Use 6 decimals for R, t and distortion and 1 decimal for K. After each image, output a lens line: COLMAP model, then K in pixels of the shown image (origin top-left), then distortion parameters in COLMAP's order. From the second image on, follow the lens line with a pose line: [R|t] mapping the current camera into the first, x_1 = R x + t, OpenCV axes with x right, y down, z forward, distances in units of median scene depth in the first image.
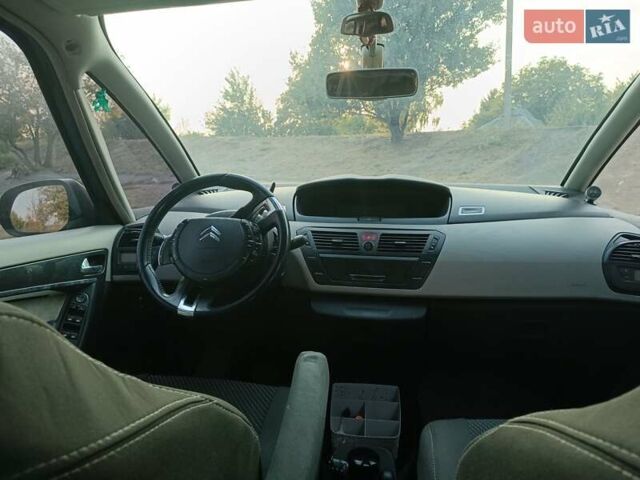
lens RADIAL K [[461.7, 0, 318.2], [0, 461.7, 241.2], [0, 0, 1]] dist [0.006892, 0.000003]
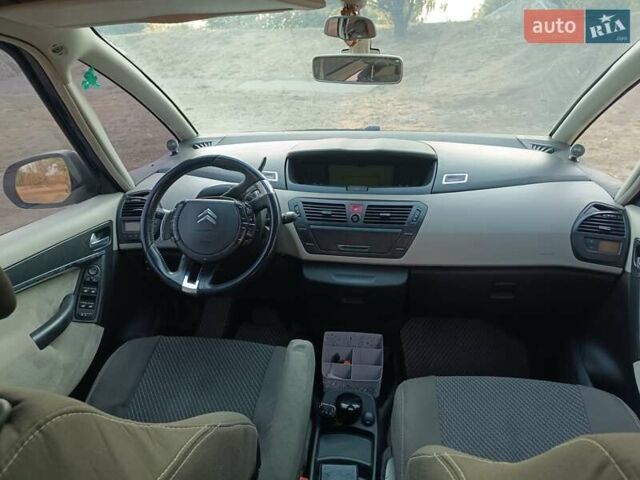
lens RADIAL K [[461.7, 0, 318.5], [0, 461.7, 240.8], [0, 0, 1]] dist [0.006892, 0.000003]
pose [[0.999935, -0.011274, -0.001502, 0.024396], [0.011334, 0.976539, 0.215042, -0.170365], [-0.000958, -0.215045, 0.976604, -0.057052]]
